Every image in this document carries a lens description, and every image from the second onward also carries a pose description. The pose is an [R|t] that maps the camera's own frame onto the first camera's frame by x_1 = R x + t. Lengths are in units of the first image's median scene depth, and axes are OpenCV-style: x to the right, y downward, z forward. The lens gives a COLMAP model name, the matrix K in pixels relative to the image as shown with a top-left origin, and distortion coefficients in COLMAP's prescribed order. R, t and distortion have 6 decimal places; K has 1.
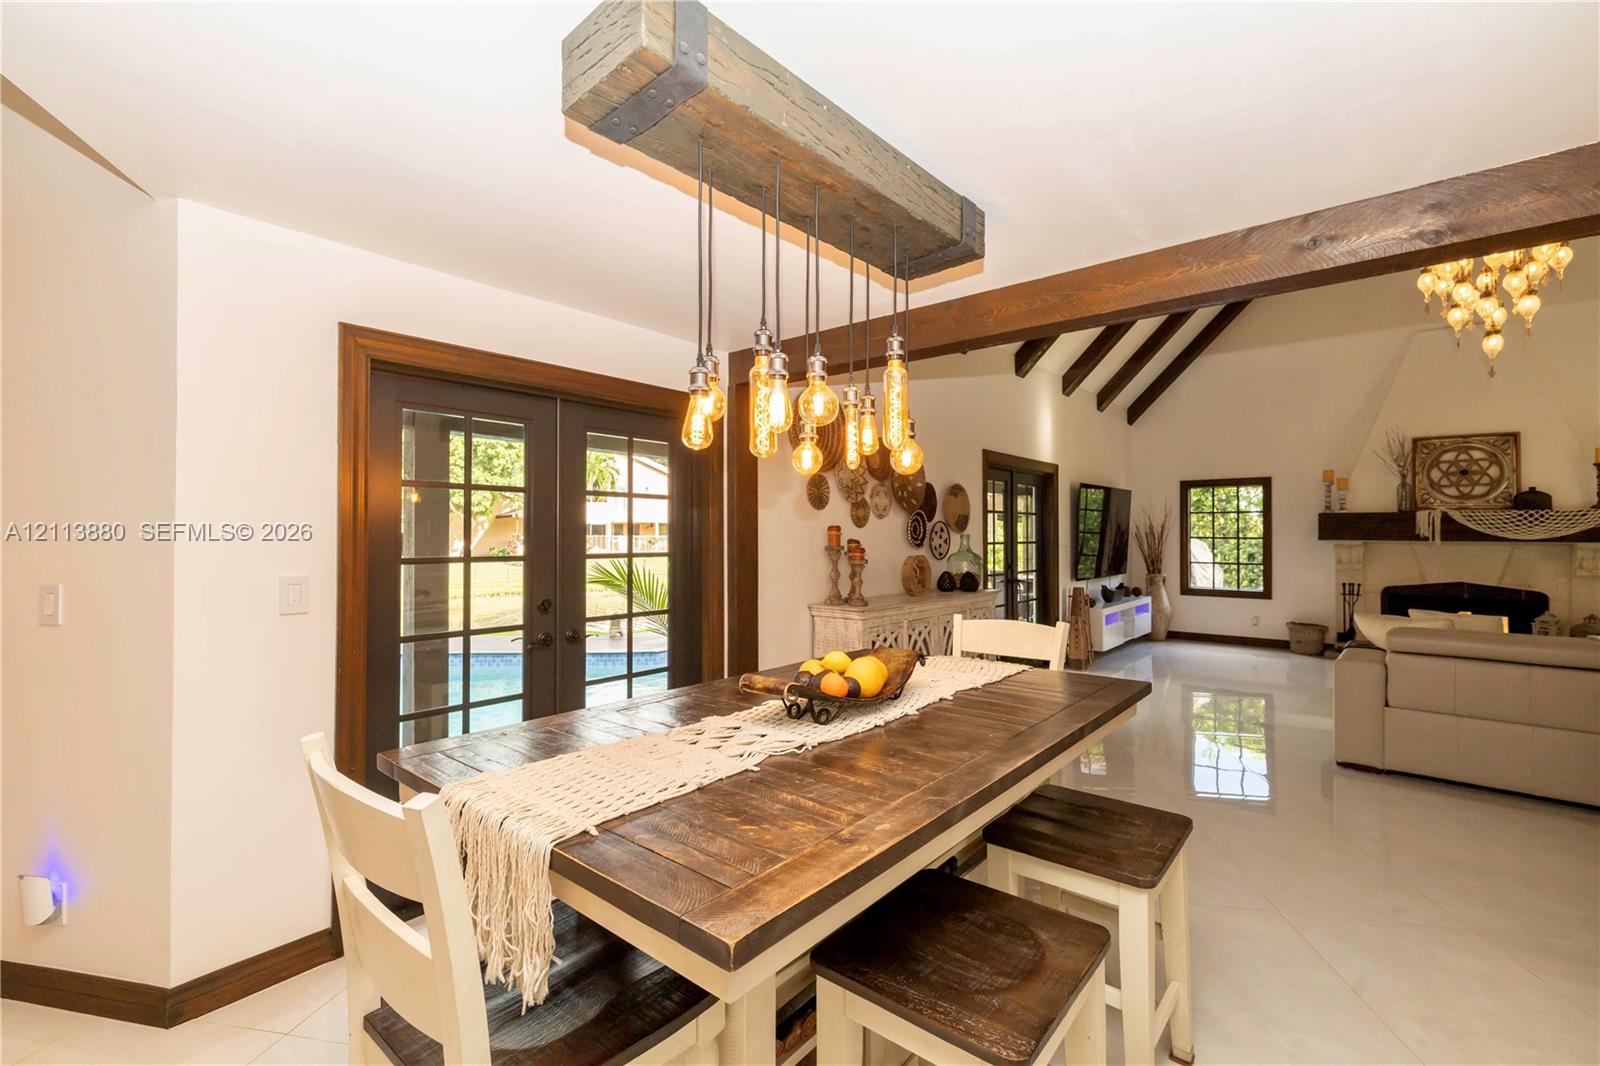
lens RADIAL K [[671.8, 0, 808.8], [0, 671.8, 524.1], [0, 0, 1]] dist [0.003408, -0.000324]
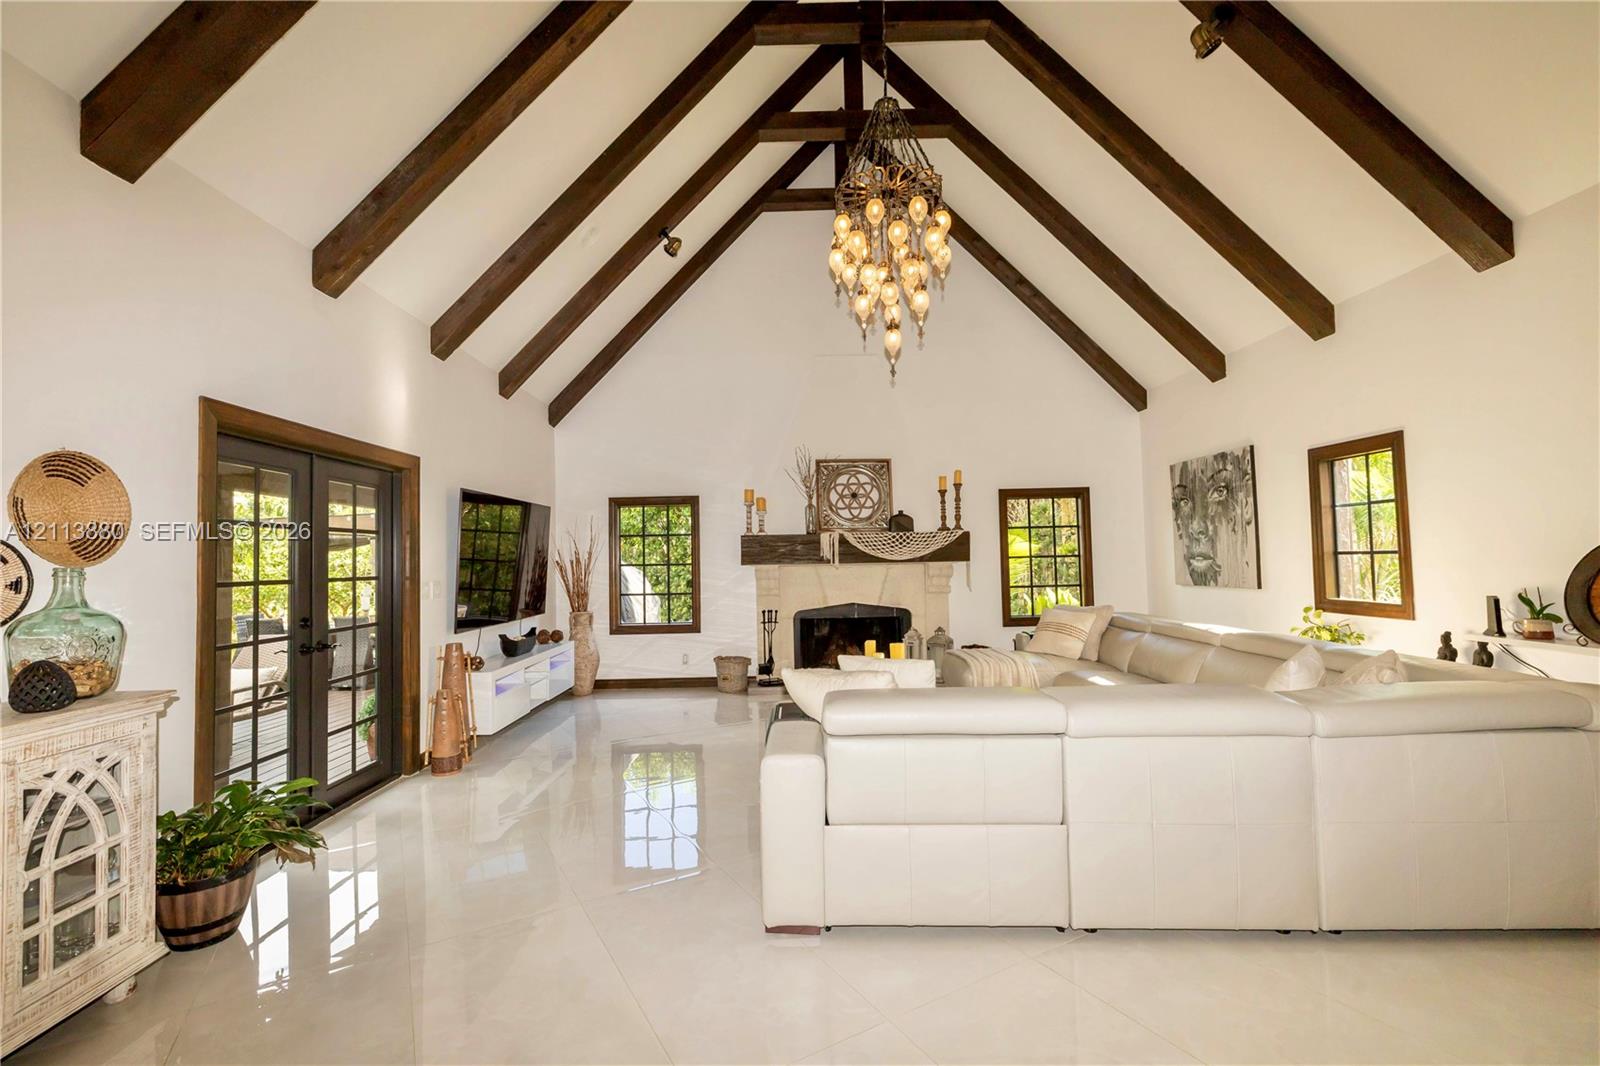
lens RADIAL K [[671.8, 0, 801.1], [0, 671.8, 532.4], [0, 0, 1]] dist [0.003408, -0.000324]
pose [[0.742269, 0.010879, 0.670014, 0.222223], [0.012671, 0.999462, -0.030265, 0.008928], [-0.669982, 0.030955, 0.741732, 0.288730]]
